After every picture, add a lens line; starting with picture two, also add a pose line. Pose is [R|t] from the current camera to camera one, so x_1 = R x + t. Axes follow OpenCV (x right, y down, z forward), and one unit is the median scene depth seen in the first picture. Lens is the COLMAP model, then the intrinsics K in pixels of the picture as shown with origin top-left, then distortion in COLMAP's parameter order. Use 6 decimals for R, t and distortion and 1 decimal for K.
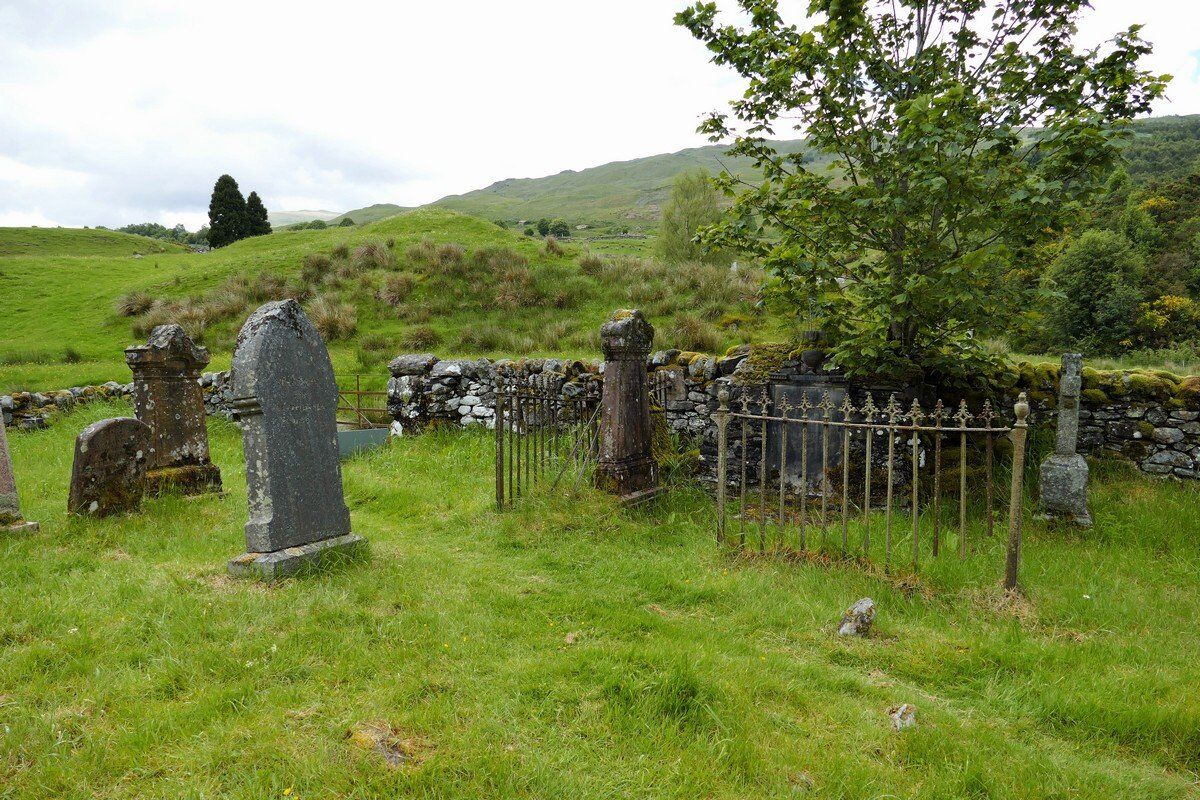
lens RADIAL K [[895.0, 0, 600.0], [0, 895.0, 400.0], [0, 0, 1]] dist [-0.010000, -0.001629]
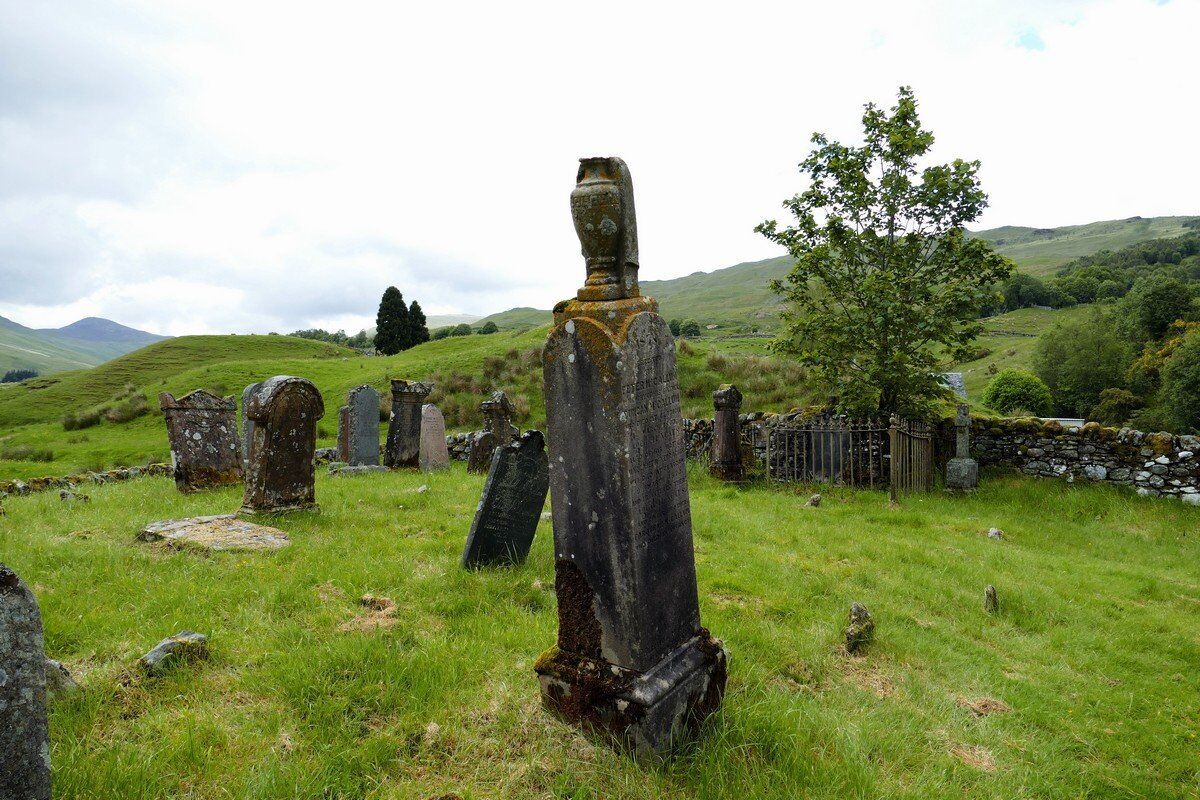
lens RADIAL K [[913.8, 0, 600.0], [0, 913.8, 400.0], [0, 0, 1]] dist [0.001457, 0.004758]
pose [[0.989758, -0.003821, -0.142707, 0.010088], [-0.011924, 0.993936, -0.109313, 0.037100], [0.142259, 0.109895, 0.983710, -0.236741]]
